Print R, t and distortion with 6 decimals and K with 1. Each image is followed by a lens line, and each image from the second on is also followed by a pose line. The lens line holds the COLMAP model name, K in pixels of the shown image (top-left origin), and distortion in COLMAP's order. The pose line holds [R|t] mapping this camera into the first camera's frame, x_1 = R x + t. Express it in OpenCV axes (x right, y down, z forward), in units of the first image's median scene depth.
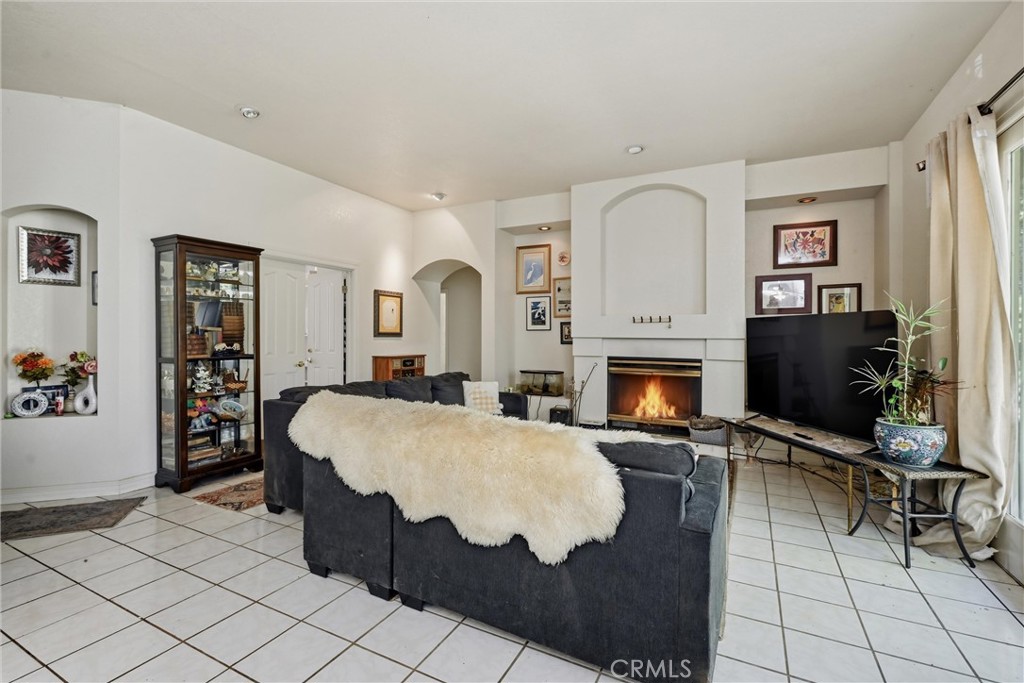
lens RADIAL K [[442.4, 0, 512.8], [0, 442.4, 337.0], [0, 0, 1]] dist [0.001473, 0.000379]
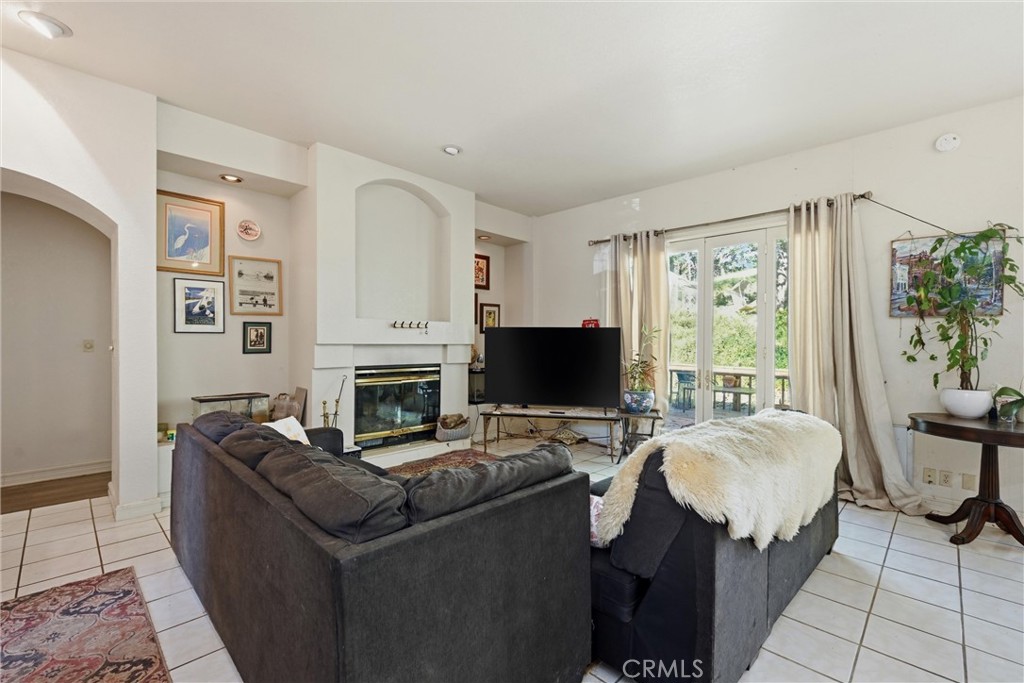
lens RADIAL K [[442.4, 0, 508.2], [0, 442.4, 336.8], [0, 0, 1]] dist [0.001473, 0.000379]
pose [[0.305338, 0.005634, 0.952227, -0.440845], [-0.000676, 0.999984, -0.005700, -0.006982], [-0.952244, 0.001097, 0.305337, 0.421342]]
